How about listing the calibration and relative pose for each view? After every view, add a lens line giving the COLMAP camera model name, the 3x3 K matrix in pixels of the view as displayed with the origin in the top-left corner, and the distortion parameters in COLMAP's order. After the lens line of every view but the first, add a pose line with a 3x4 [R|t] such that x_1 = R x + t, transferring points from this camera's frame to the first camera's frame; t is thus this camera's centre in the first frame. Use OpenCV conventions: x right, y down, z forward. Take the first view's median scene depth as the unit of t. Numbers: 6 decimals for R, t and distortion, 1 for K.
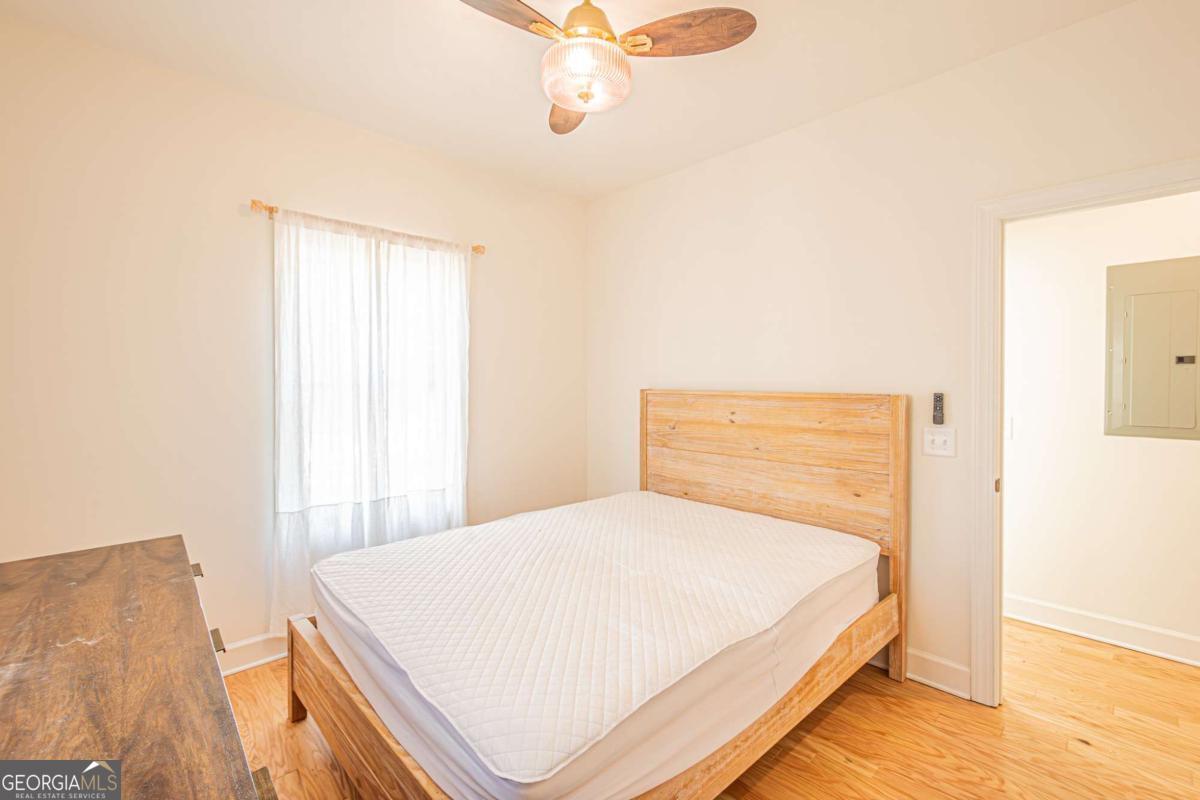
lens RADIAL K [[522.3, 0, 601.1], [0, 522.3, 387.0], [0, 0, 1]] dist [0.003815, 0.000095]
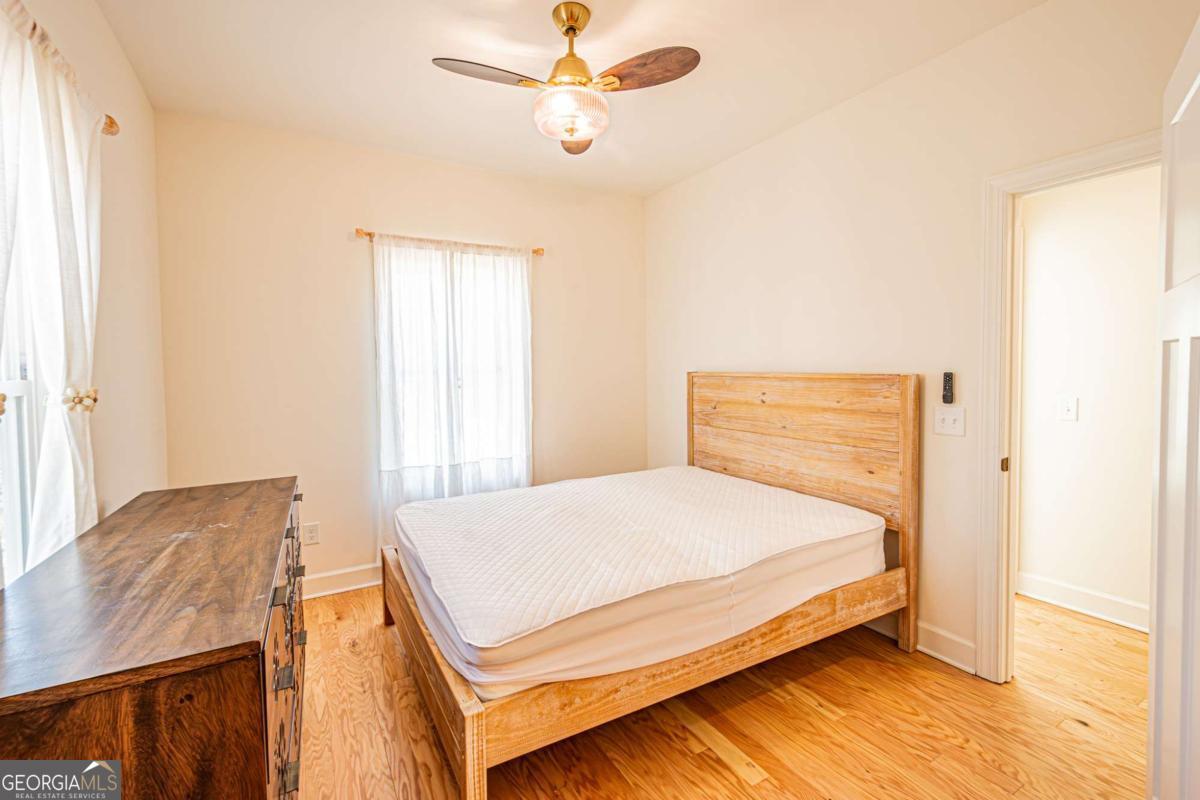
lens RADIAL K [[522.3, 0, 601.1], [0, 522.3, 387.0], [0, 0, 1]] dist [0.003815, 0.000095]
pose [[0.972631, -0.004461, -0.232311, 0.221902], [0.011577, 0.999504, 0.029278, 0.002439], [0.232065, -0.031166, 0.972201, -0.126931]]
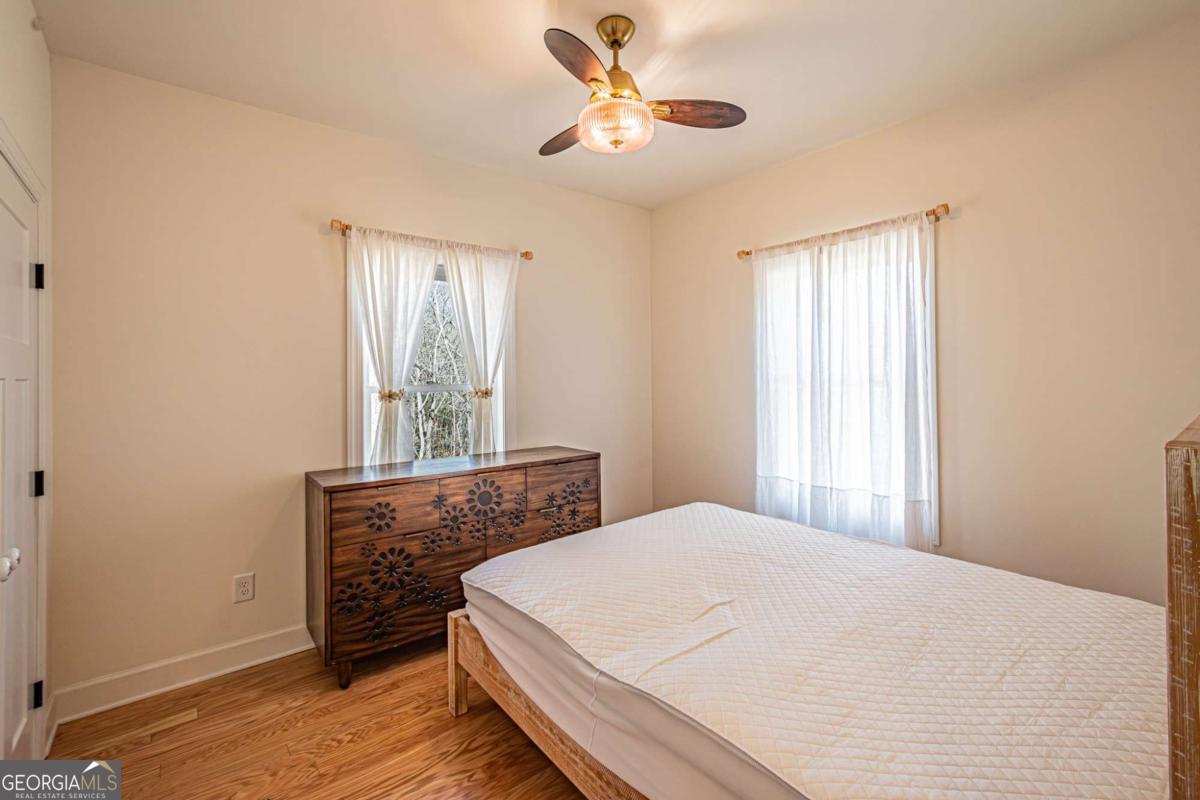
lens RADIAL K [[530.0, 0, 597.6], [0, 530.0, 371.4], [0, 0, 1]] dist [0.000521, -0.000013]
pose [[-0.085073, -0.007347, -0.996348, 0.827682], [0.002807, 0.999967, -0.007613, -0.017722], [0.996371, -0.003444, -0.085050, 0.742102]]
